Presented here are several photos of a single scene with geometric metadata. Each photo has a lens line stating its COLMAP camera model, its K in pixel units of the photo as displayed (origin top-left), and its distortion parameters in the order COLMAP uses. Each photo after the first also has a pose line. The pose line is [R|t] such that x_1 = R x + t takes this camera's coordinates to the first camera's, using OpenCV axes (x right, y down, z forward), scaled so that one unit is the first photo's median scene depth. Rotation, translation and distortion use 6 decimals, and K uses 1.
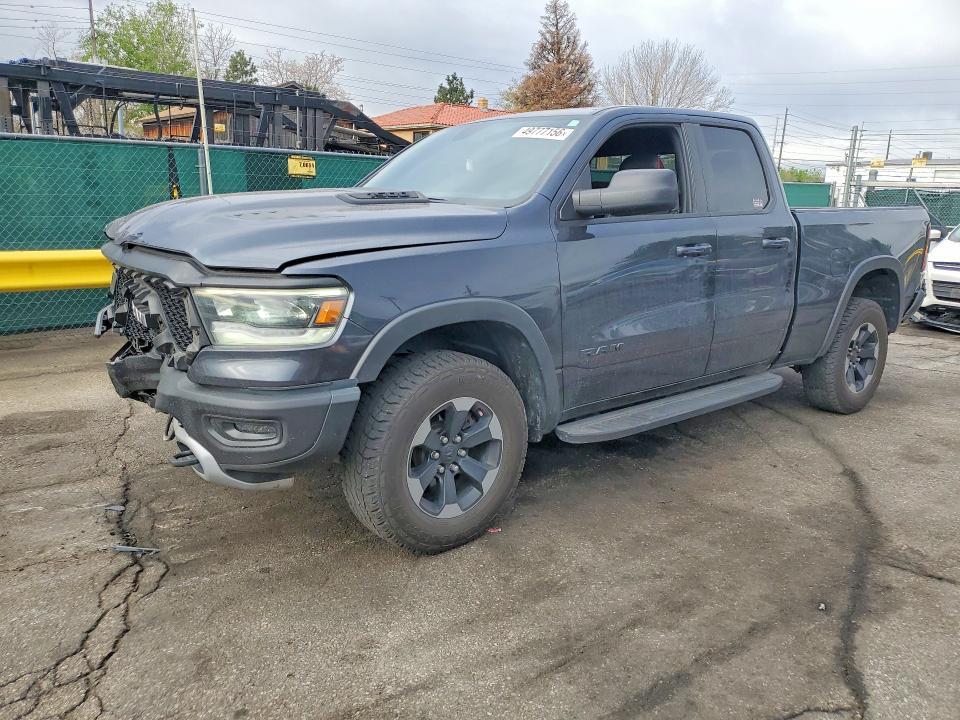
lens RADIAL K [[745.1, 0, 491.6], [0, 745.1, 363.1], [0, 0, 1]] dist [0.010026, 0.003953]
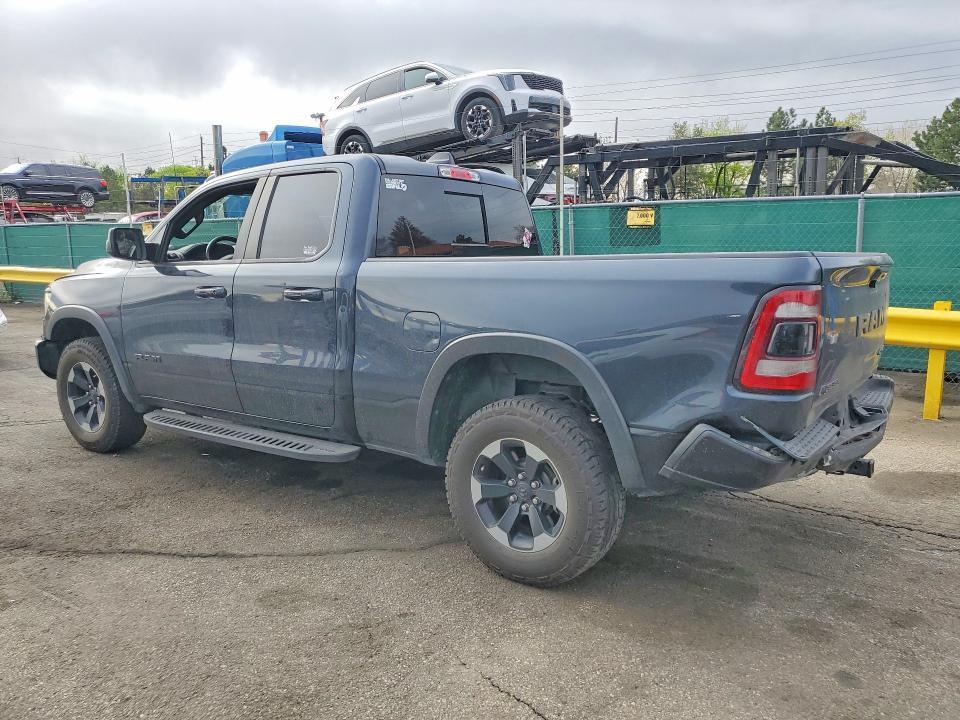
lens RADIAL K [[745.1, 0, 491.6], [0, 745.1, 363.1], [0, 0, 1]] dist [0.010026, 0.003953]
pose [[0.272287, 0.140886, -0.951846, 1.527943], [-0.197450, 0.976352, 0.088030, -0.239486], [0.941739, 0.163973, 0.293666, 1.112886]]
